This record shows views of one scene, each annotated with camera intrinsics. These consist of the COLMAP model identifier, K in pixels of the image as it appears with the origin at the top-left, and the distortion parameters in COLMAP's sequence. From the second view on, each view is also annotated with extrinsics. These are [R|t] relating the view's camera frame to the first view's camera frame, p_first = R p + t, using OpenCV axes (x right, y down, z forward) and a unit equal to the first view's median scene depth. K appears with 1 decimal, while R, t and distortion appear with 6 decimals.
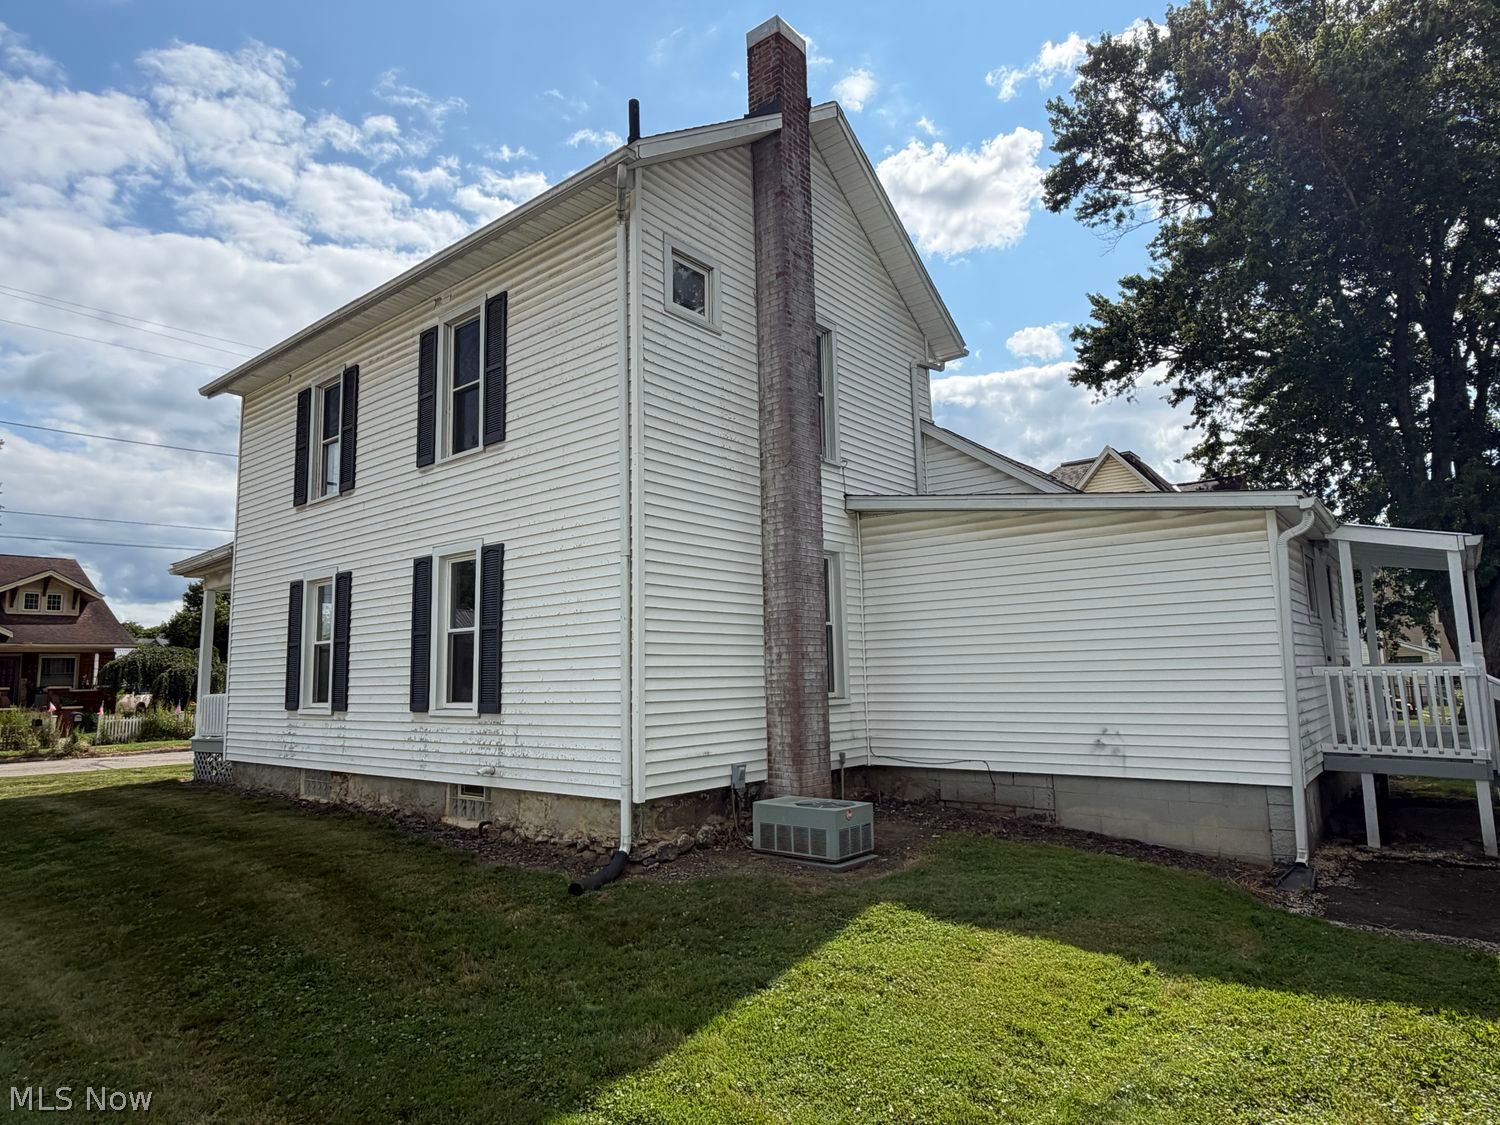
lens RADIAL K [[907.8, 0, 750.0], [0, 907.8, 562.5], [0, 0, 1]] dist [-0.002162, -0.000033]
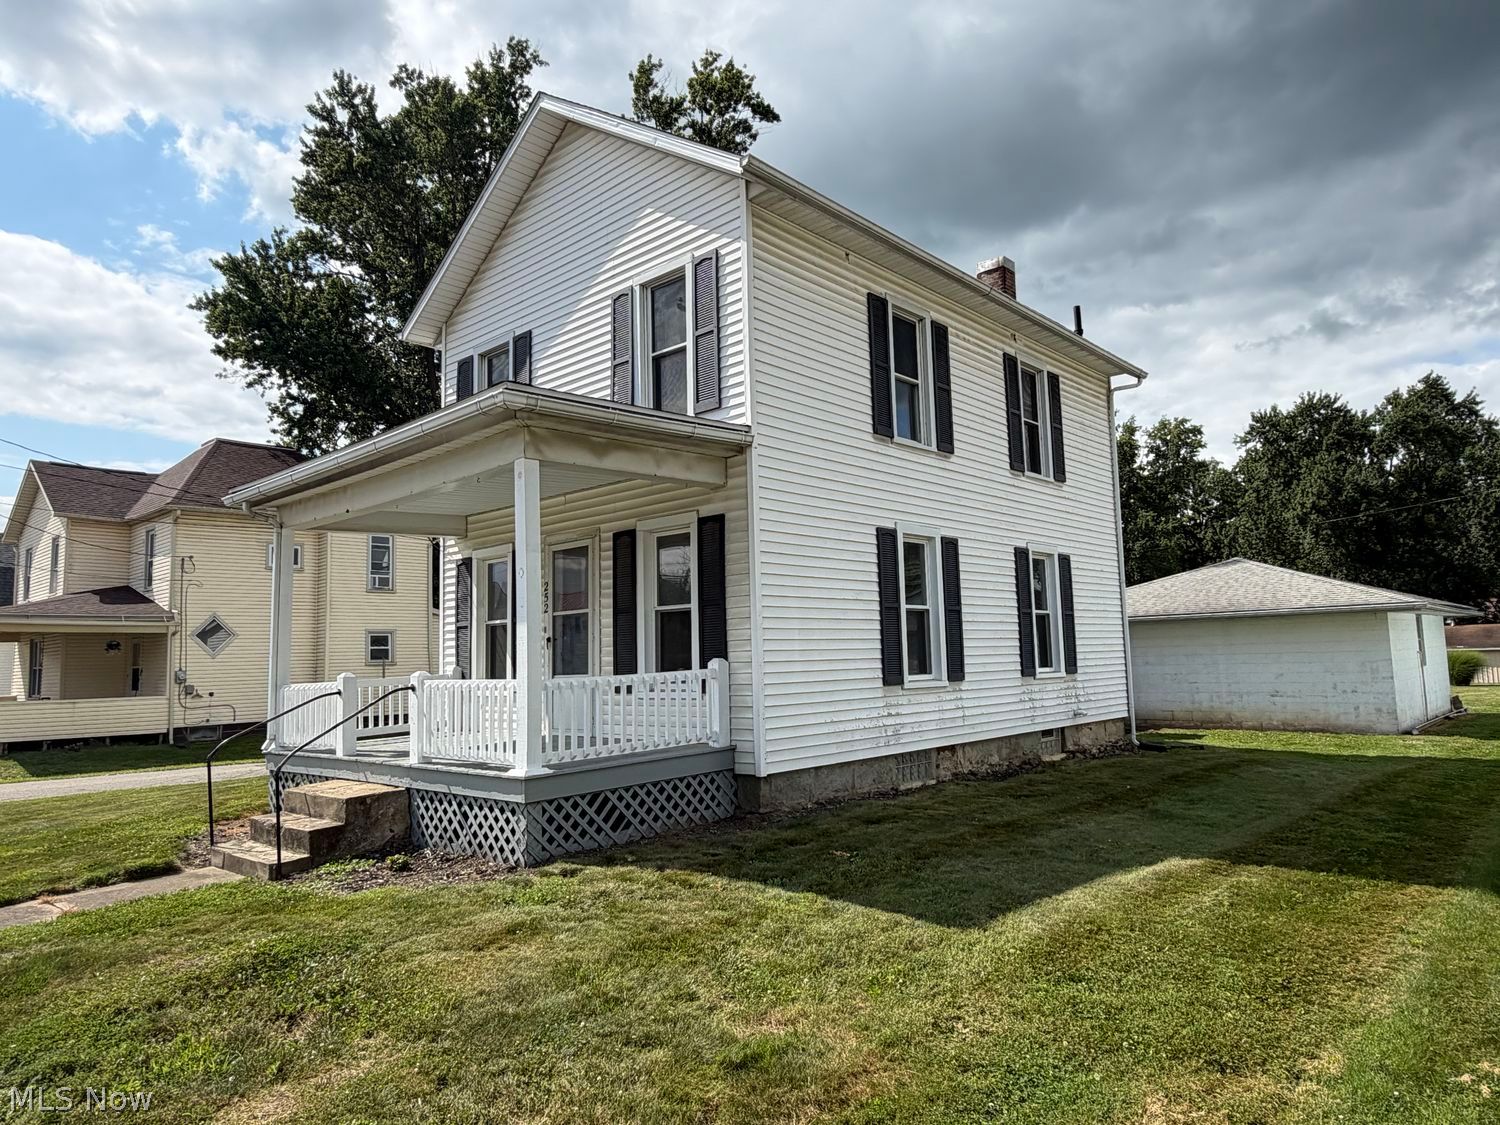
lens RADIAL K [[938.5, 0, 750.3], [0, 938.5, 554.8], [0, 0, 1]] dist [0.004128, 0.000642]
pose [[0.051818, 0.133729, 0.989662, -1.306592], [-0.096732, 0.987006, -0.128305, 0.159625], [-0.993961, -0.089083, 0.064080, 1.032993]]
